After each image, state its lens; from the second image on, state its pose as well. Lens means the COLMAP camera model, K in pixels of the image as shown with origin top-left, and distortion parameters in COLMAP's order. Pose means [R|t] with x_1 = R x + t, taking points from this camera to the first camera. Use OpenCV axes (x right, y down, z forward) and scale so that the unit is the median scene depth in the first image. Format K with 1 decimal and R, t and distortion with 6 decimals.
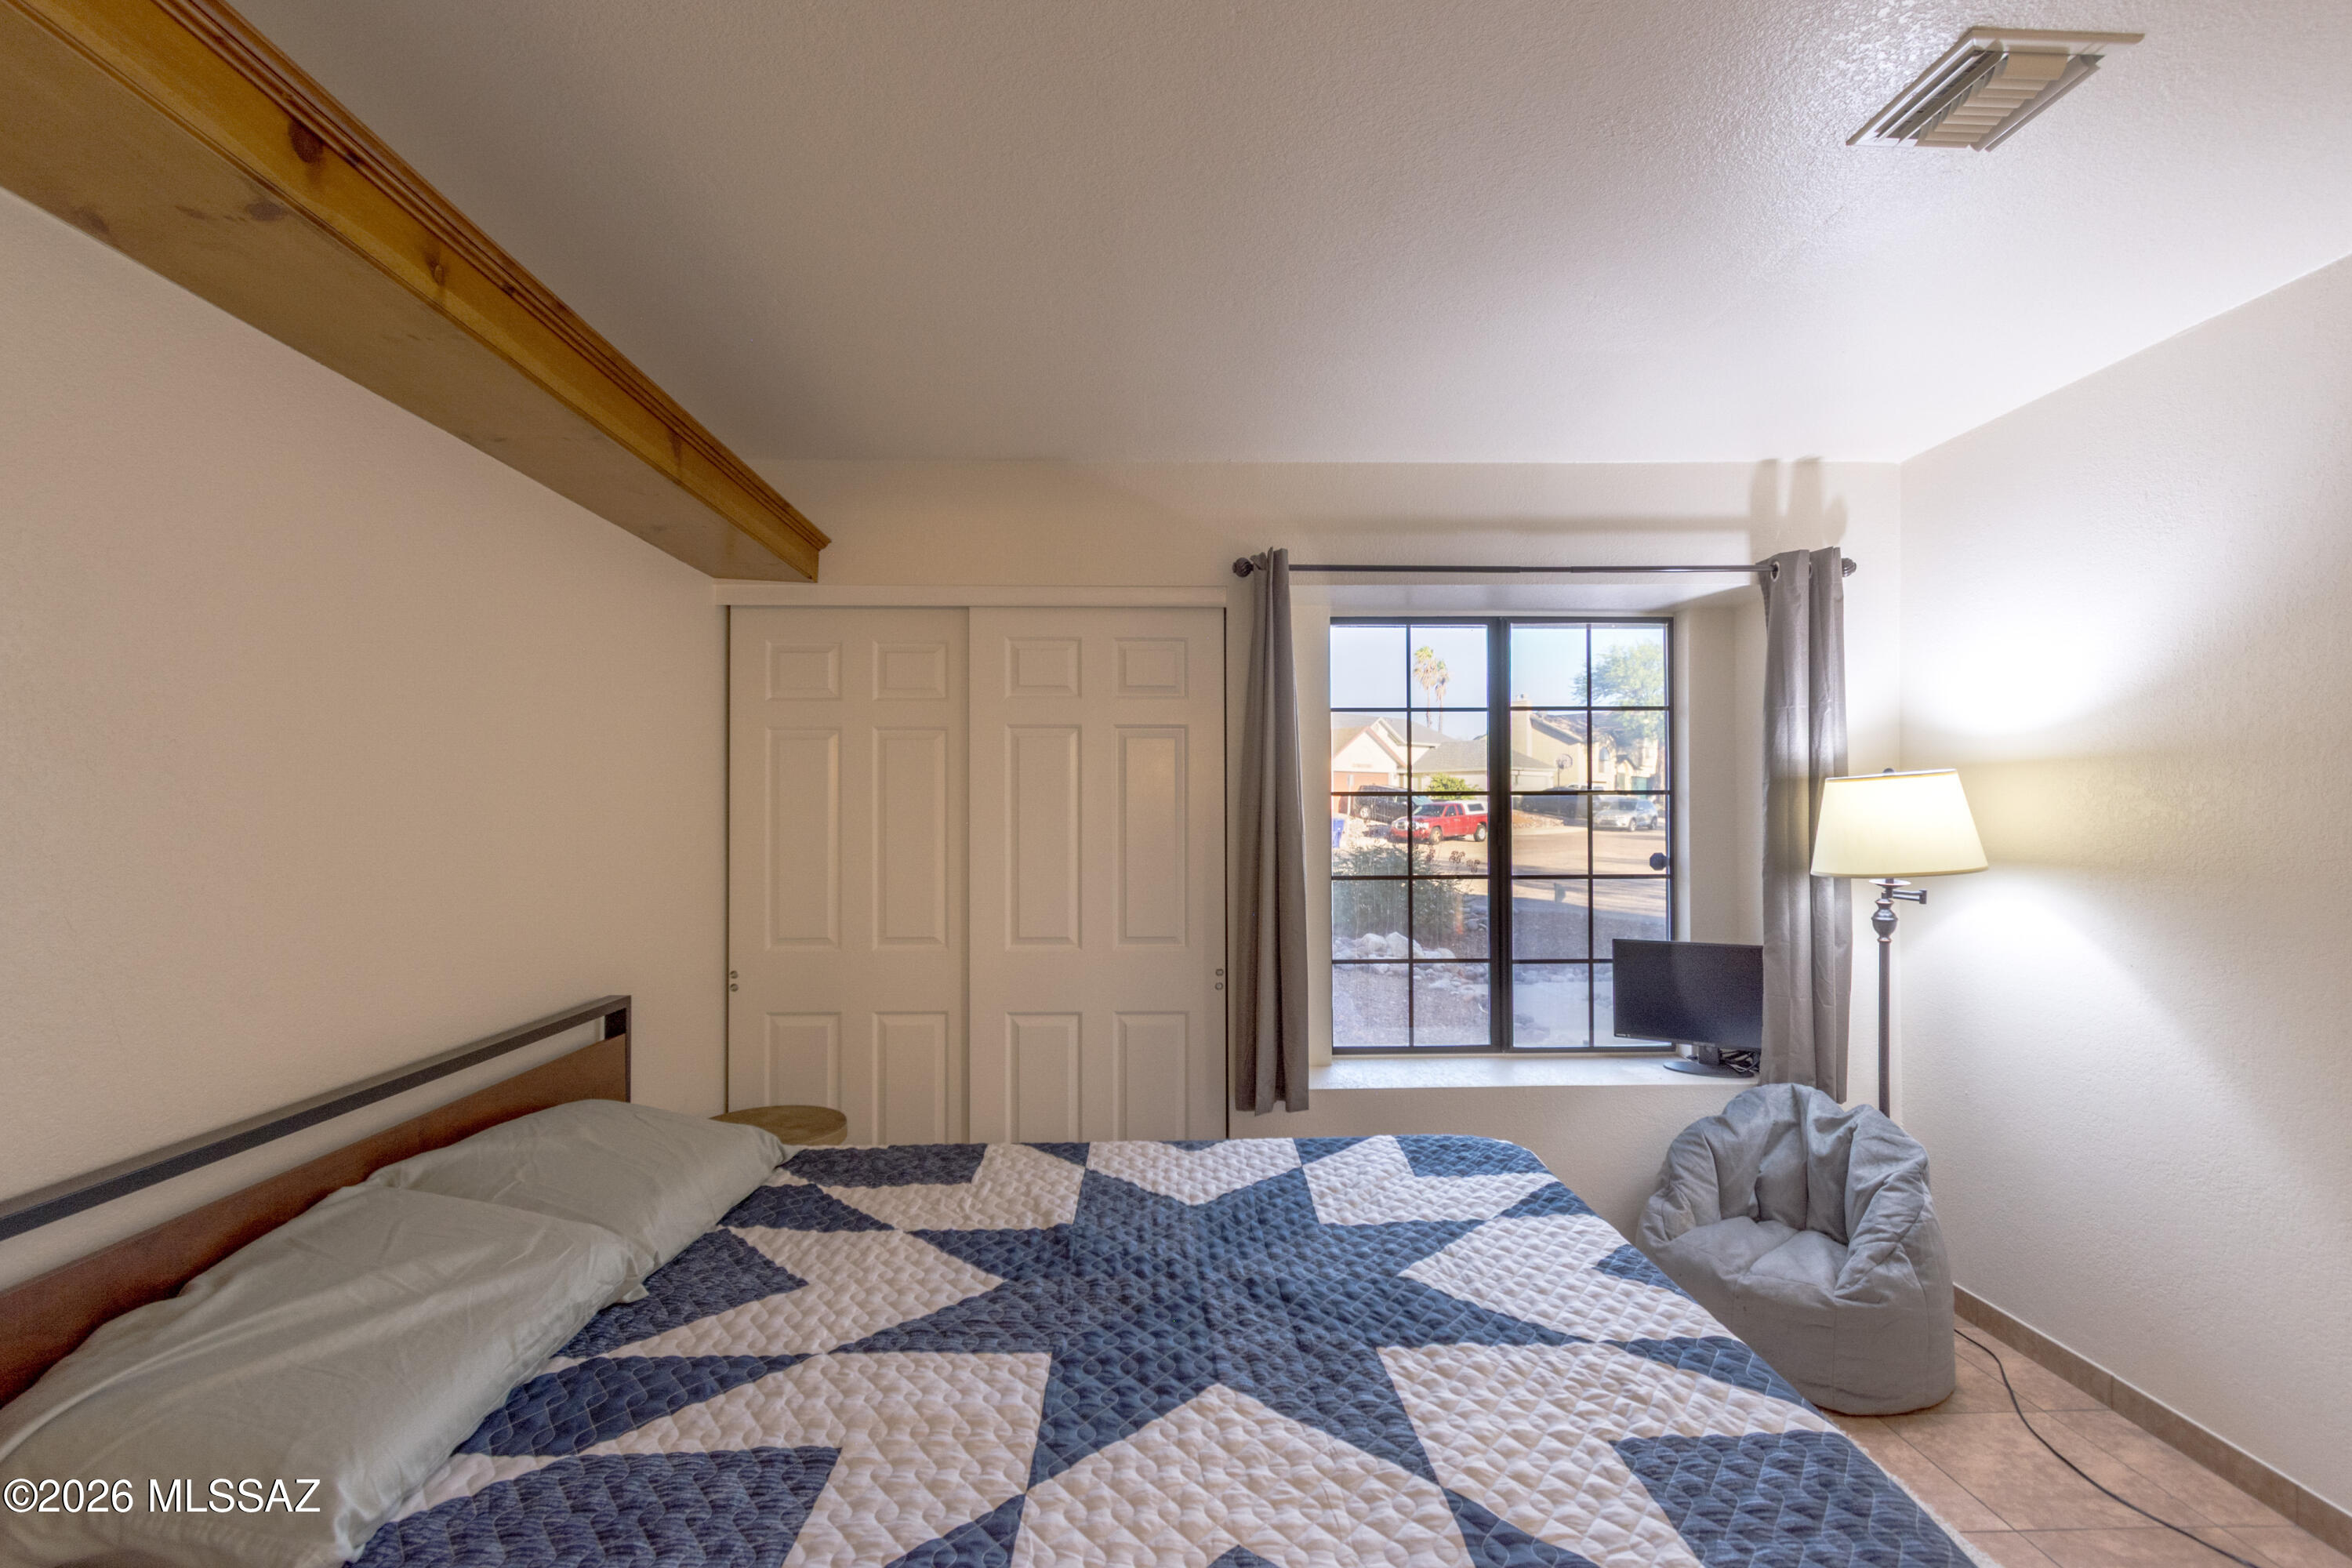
lens RADIAL K [[1084.5, 0, 1177.4], [0, 1084.5, 796.9], [0, 0, 1]] dist [0.003631, -0.002091]
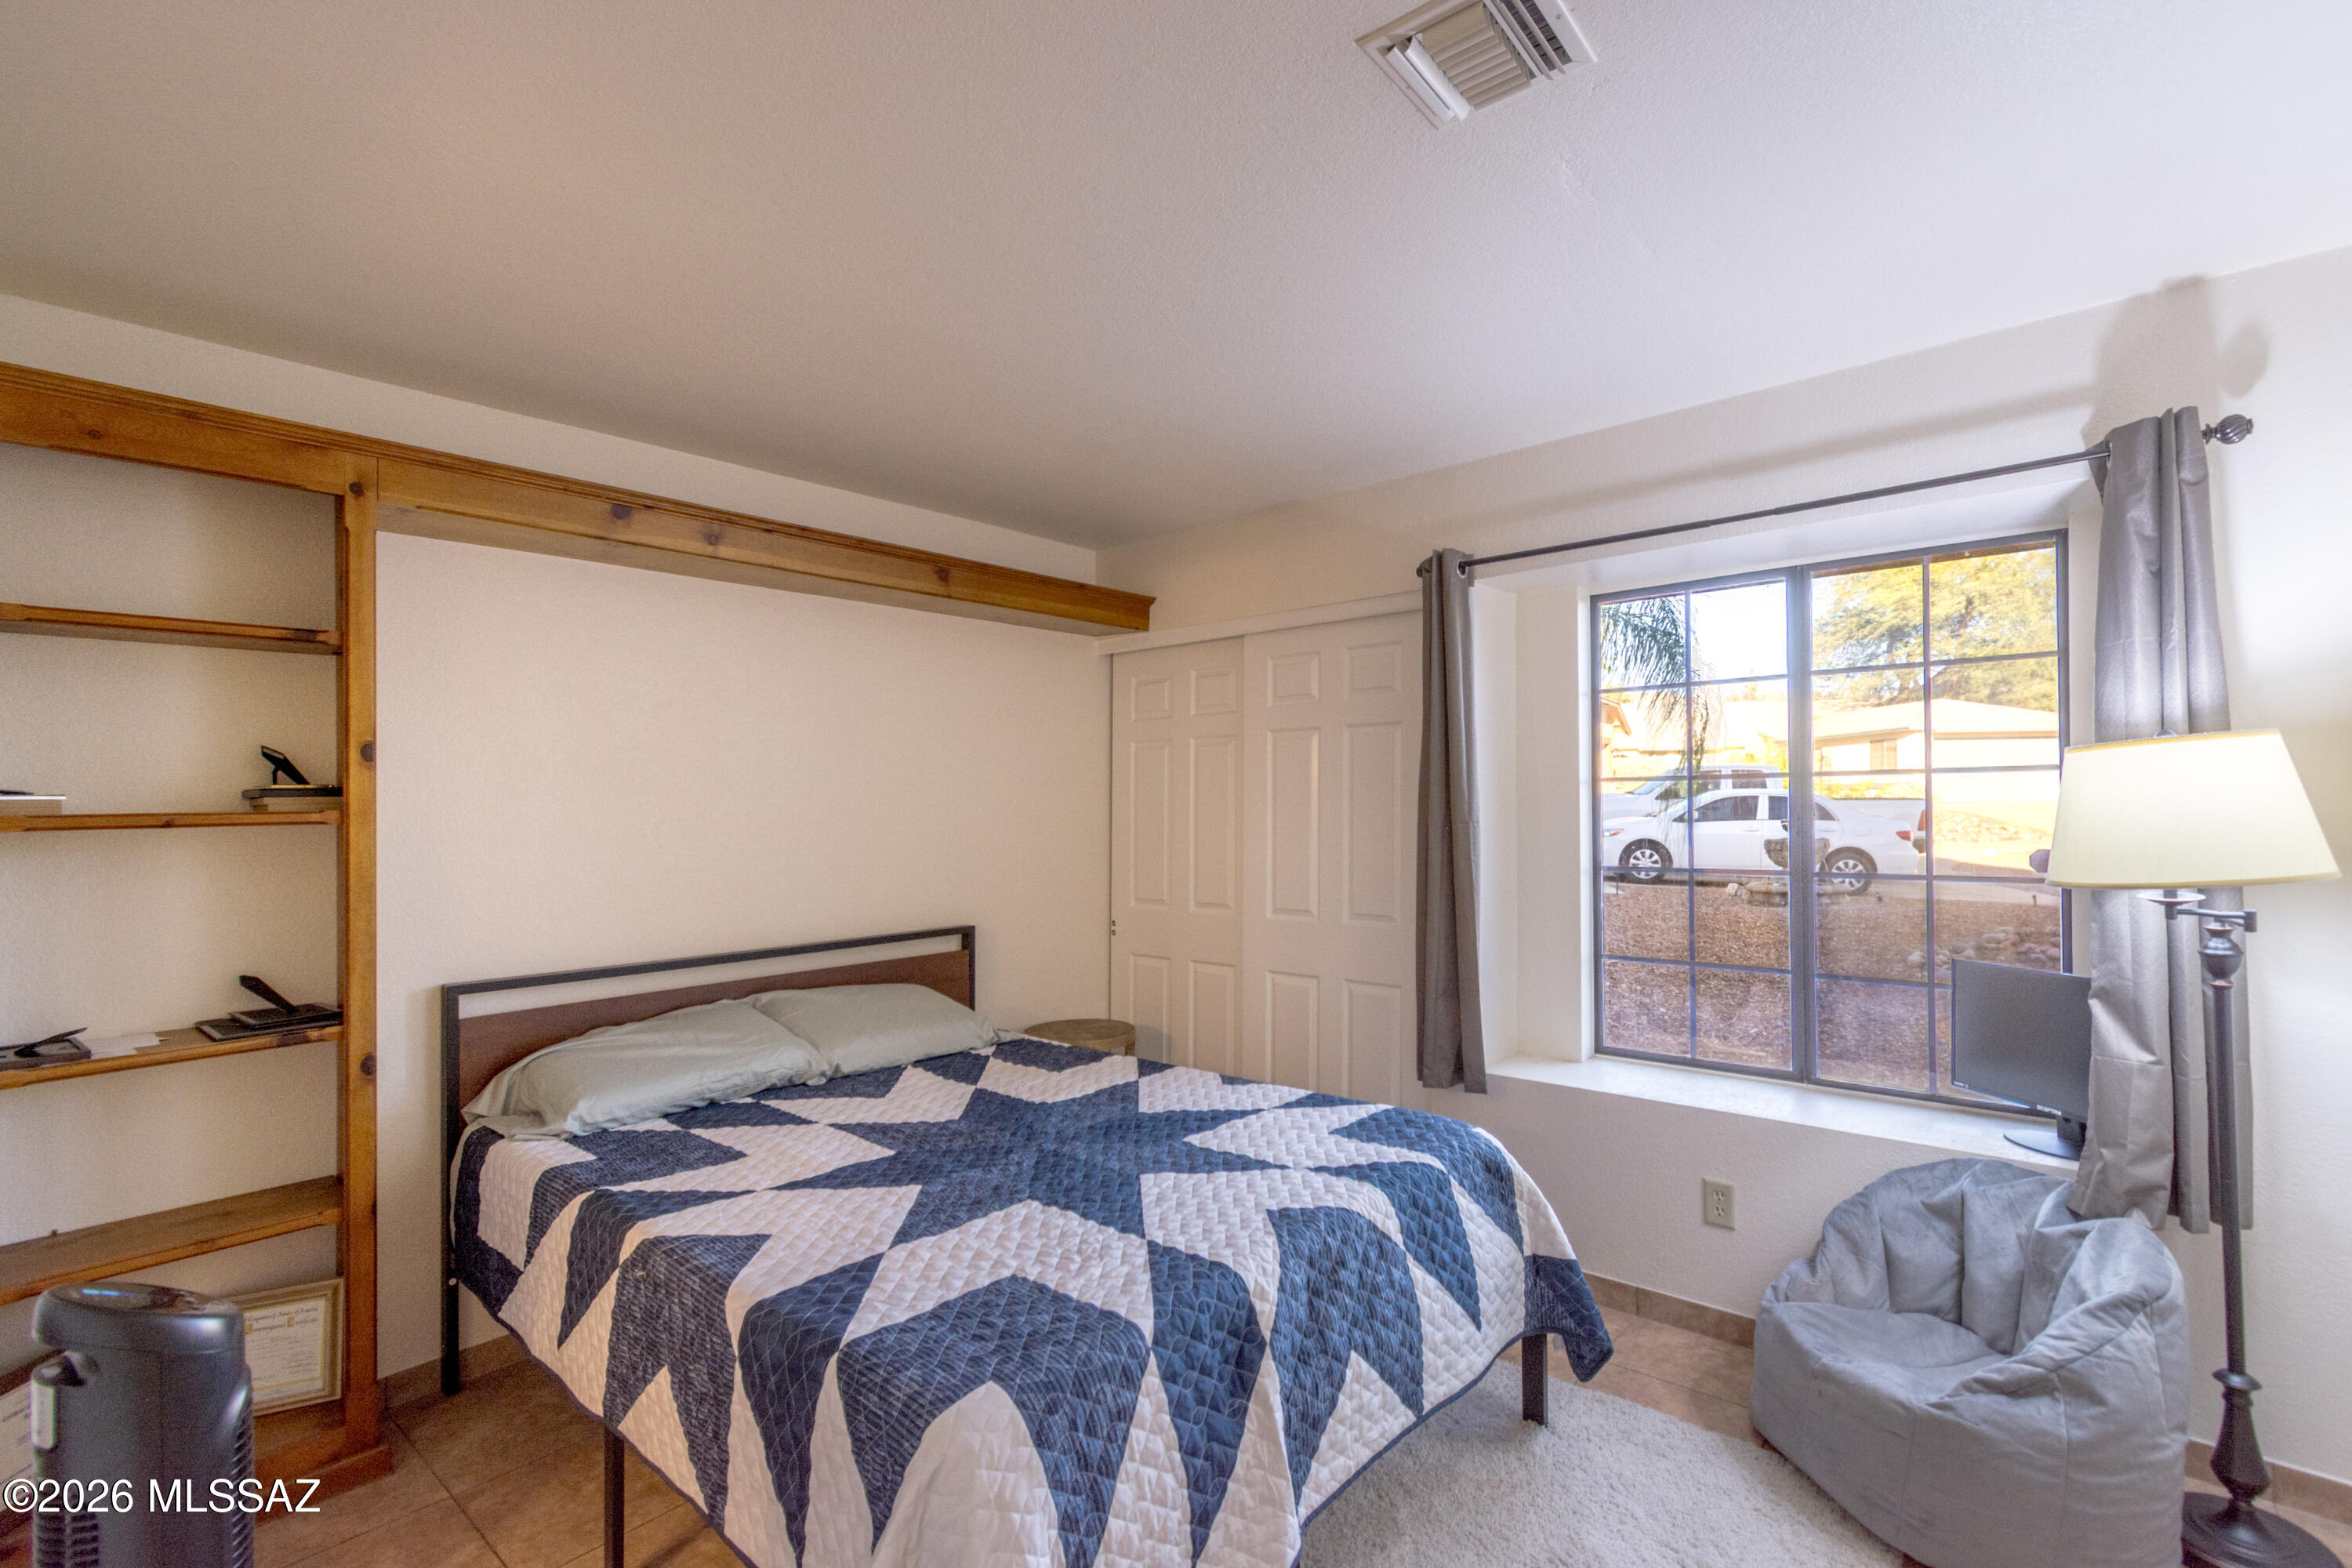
lens RADIAL K [[1084.5, 0, 1186.9], [0, 1084.5, 775.1], [0, 0, 1]] dist [0.003631, -0.002091]
pose [[0.728519, -0.025812, -0.684540, 0.878618], [0.022274, 0.999654, -0.013989, -0.002648], [0.684664, -0.005056, 0.728842, 0.097047]]
